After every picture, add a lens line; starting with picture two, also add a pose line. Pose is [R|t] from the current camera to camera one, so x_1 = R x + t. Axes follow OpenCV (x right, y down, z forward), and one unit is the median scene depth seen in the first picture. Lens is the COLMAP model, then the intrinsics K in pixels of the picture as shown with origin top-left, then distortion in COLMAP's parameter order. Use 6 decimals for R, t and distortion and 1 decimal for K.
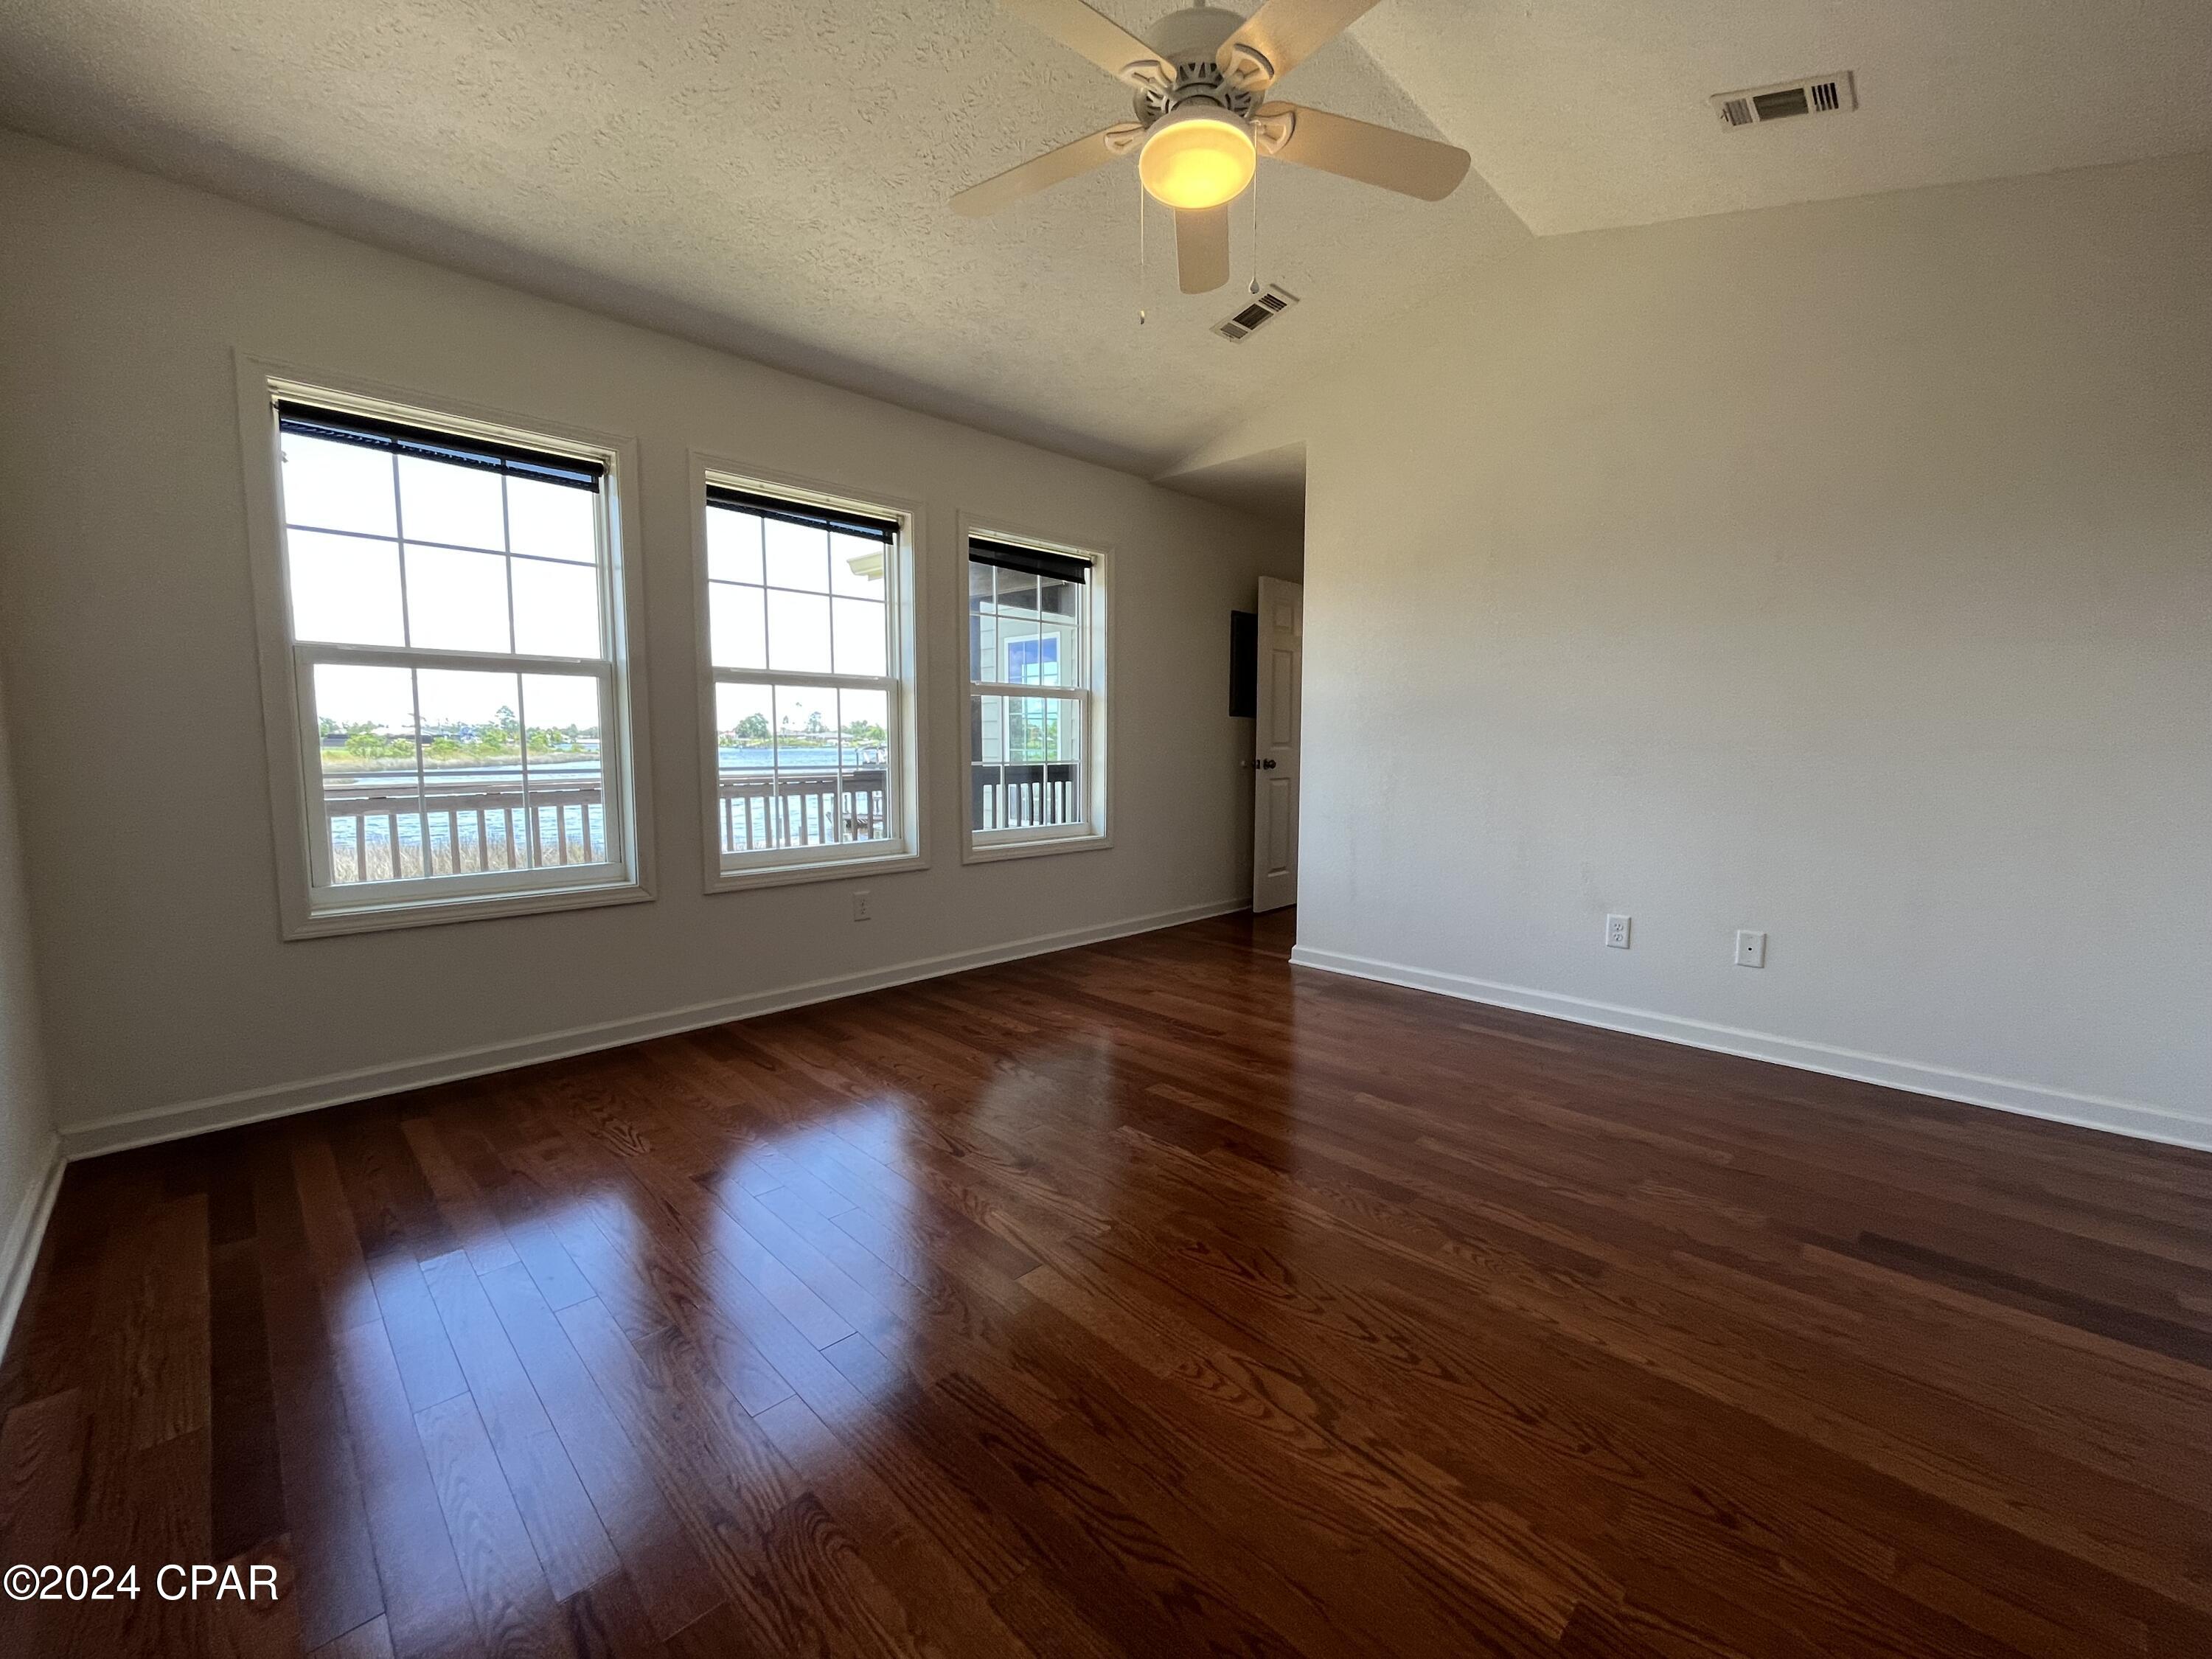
lens RADIAL K [[889.6, 0, 1105.7], [0, 889.6, 825.3], [0, 0, 1]] dist [-0.011002, 0.000129]
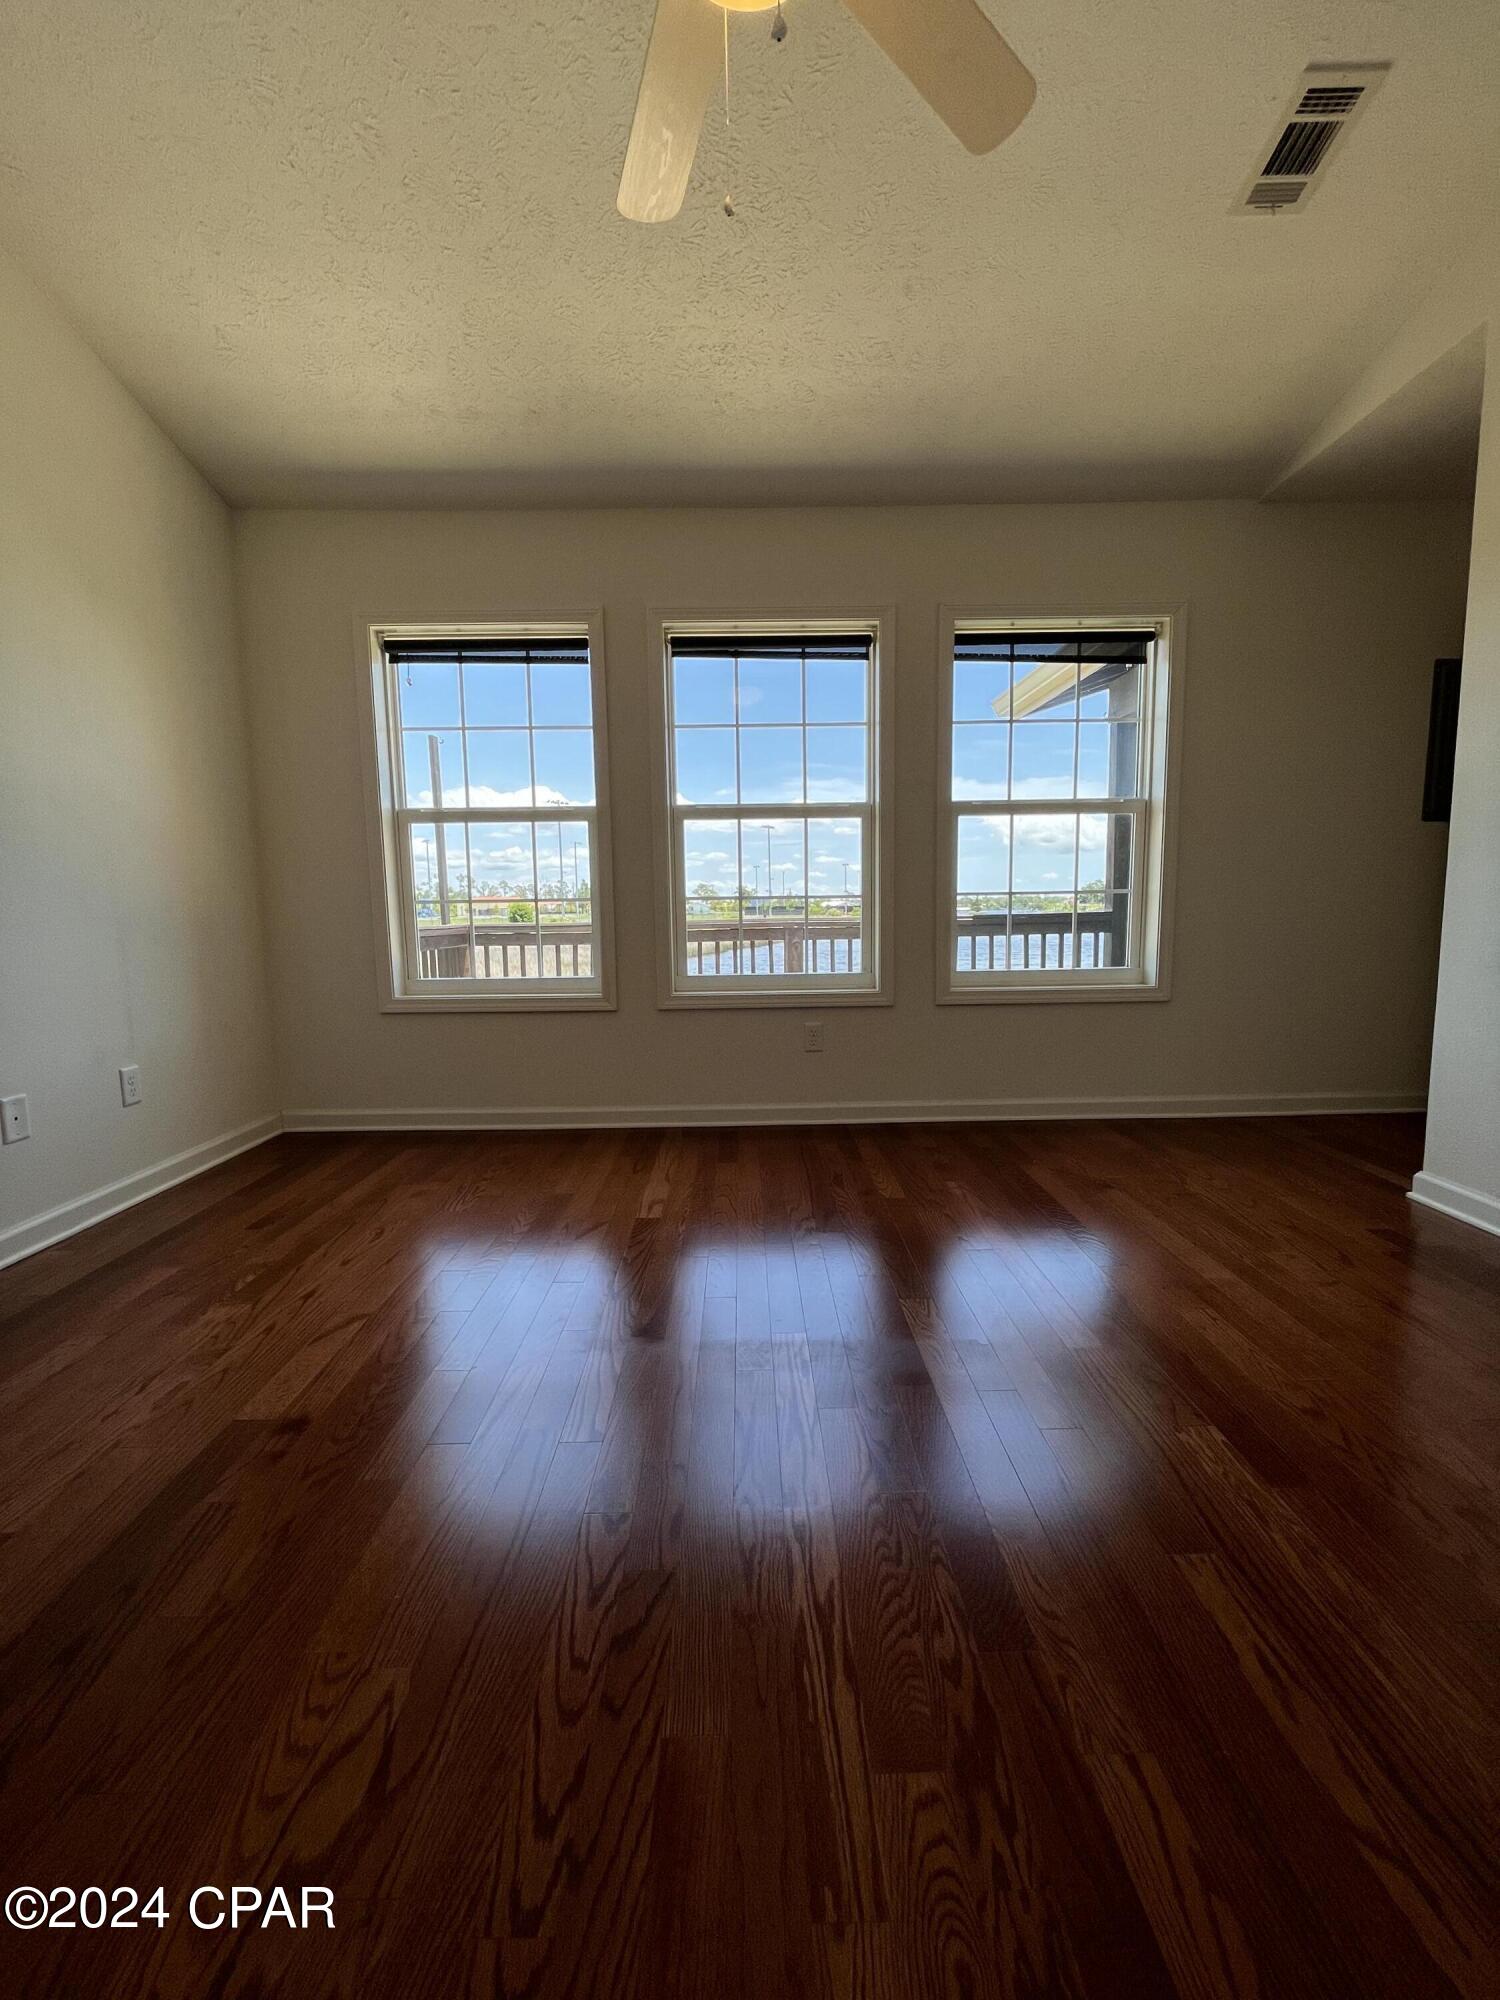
lens RADIAL K [[807.8, 0, 750.0], [0, 807.8, 1000.0], [0, 0, 1]] dist [-0.000070, 0.000207]
pose [[0.725895, 0.090576, -0.681815, 0.302937], [-0.044417, 0.995395, 0.084945, -0.022758], [0.686370, -0.031377, 0.726576, 0.285614]]
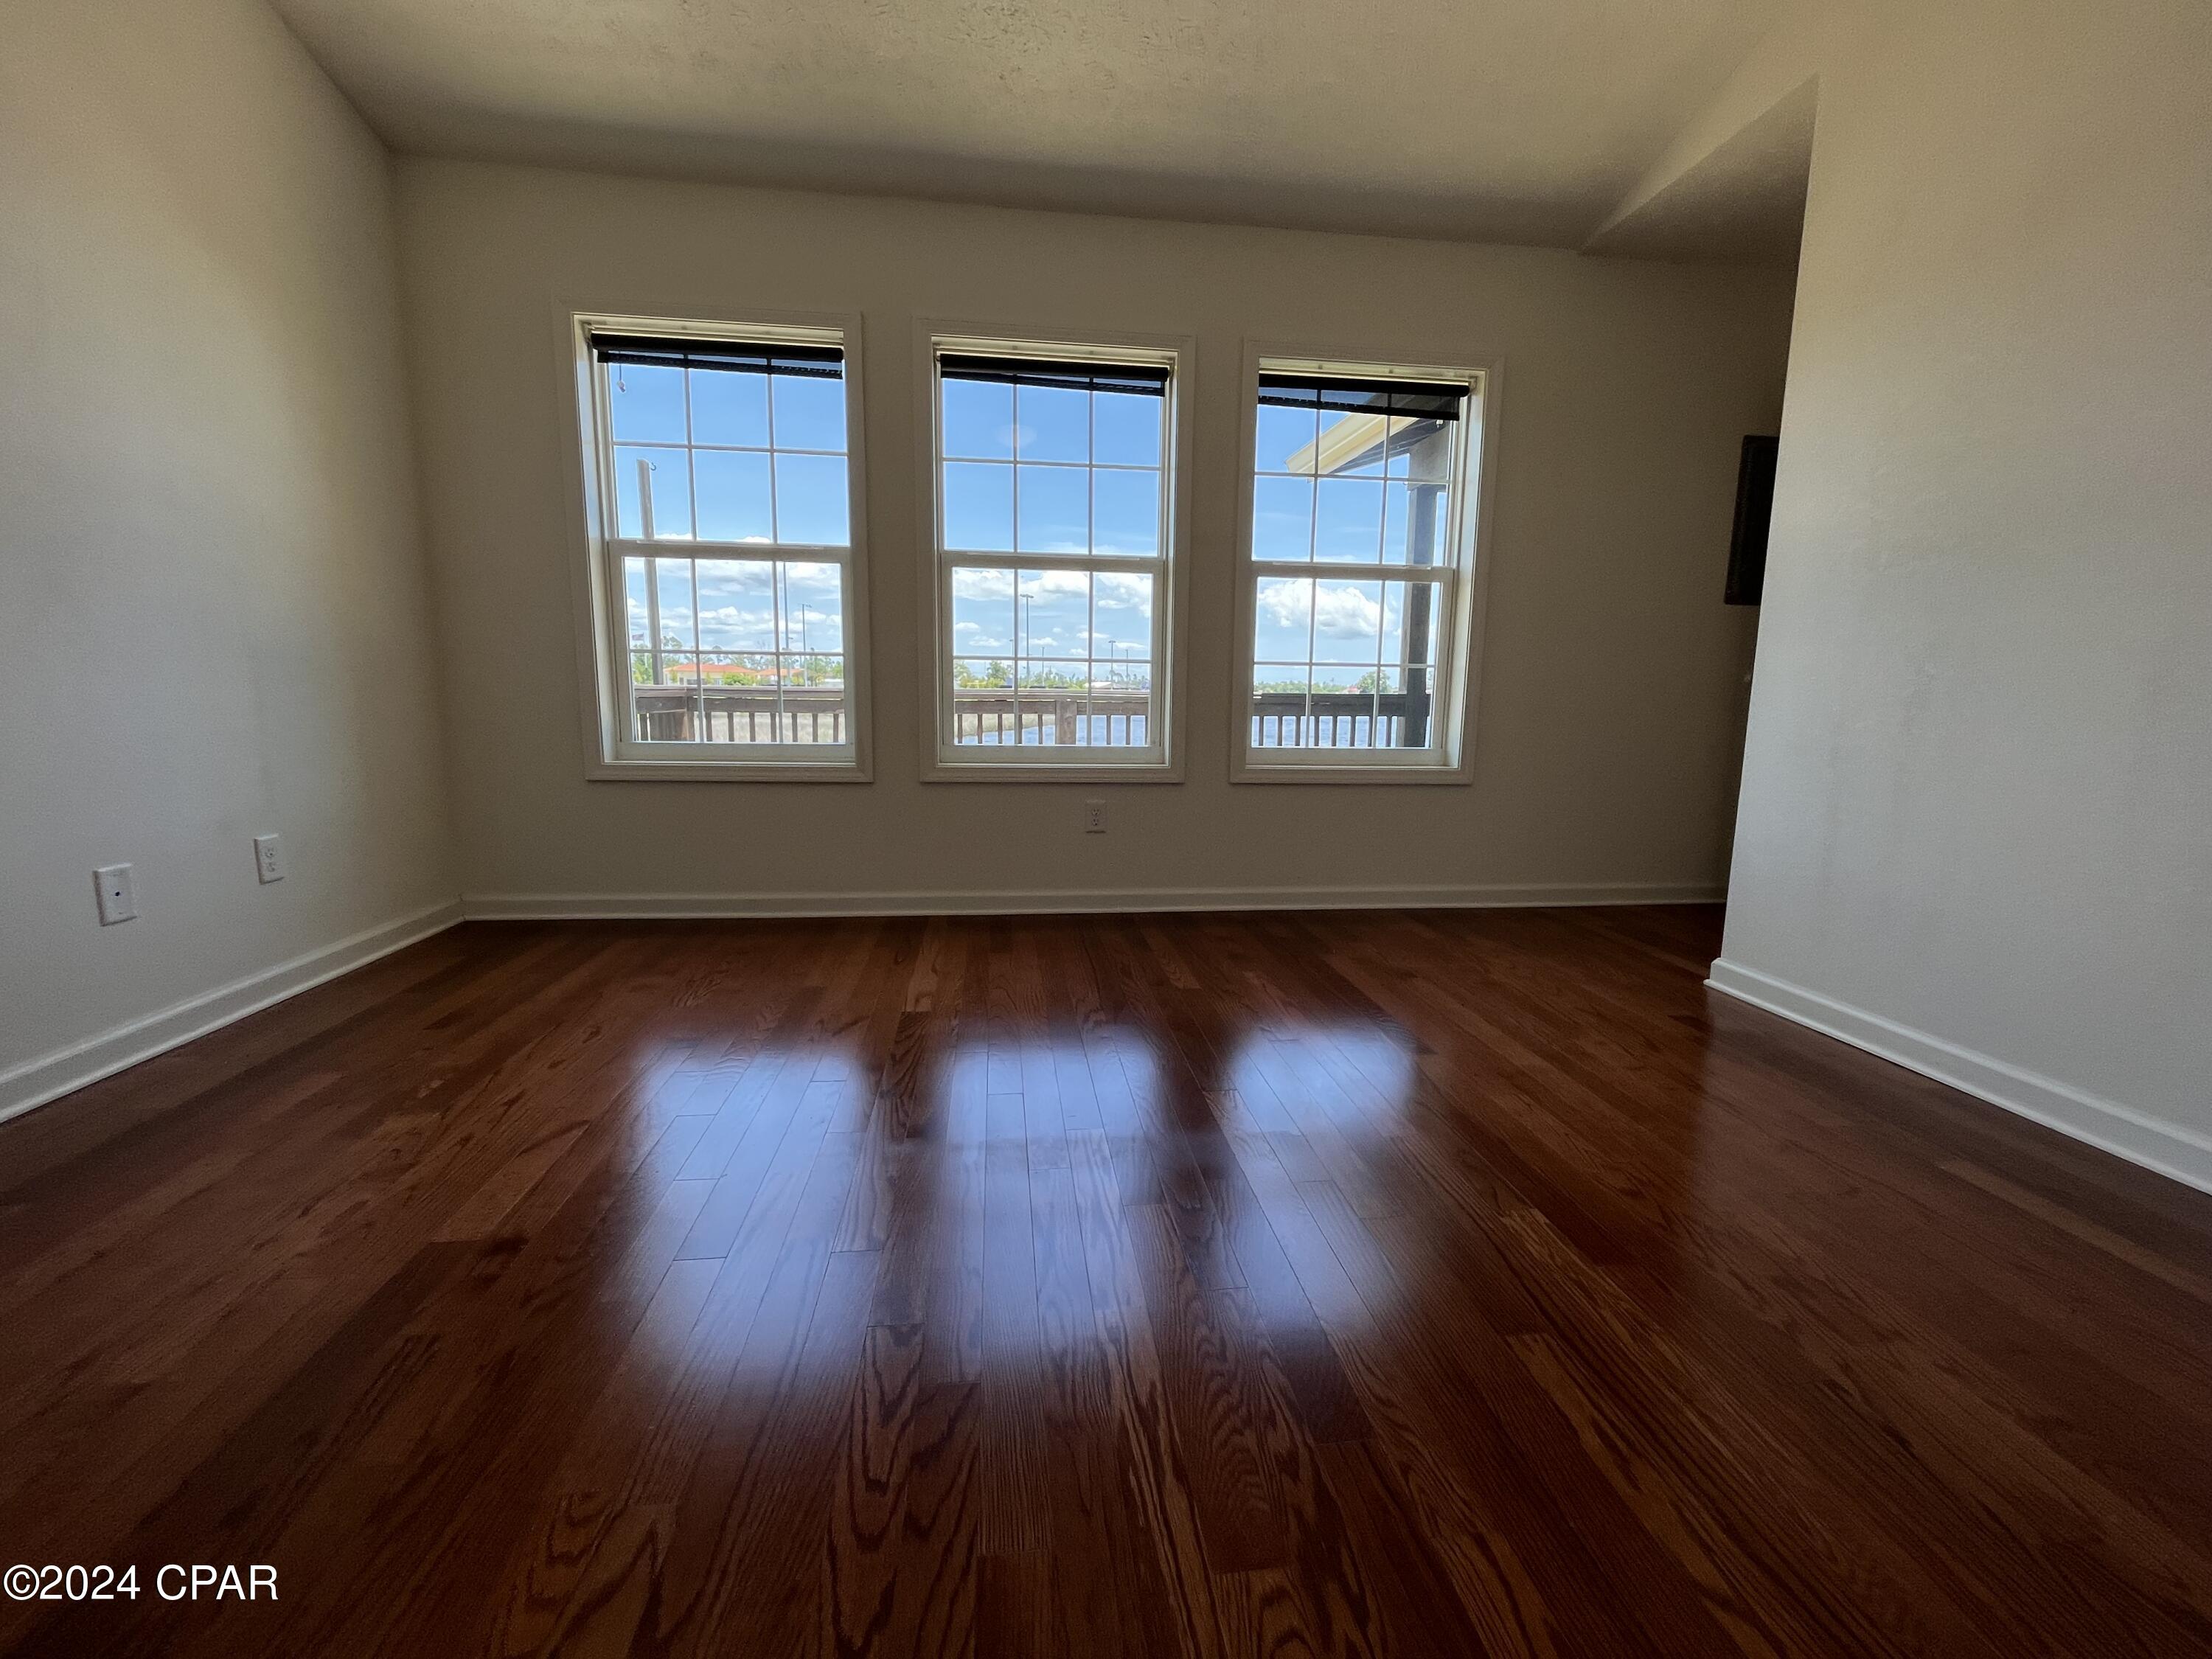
lens RADIAL K [[893.4, 0, 1096.7], [0, 893.4, 824.2], [0, 0, 1]] dist [-0.000070, 0.000207]
pose [[0.794441, 0.124453, -0.594454, 0.279397], [-0.071806, 0.991162, 0.111543, -0.001556], [0.603082, -0.045929, 0.796356, 0.273733]]
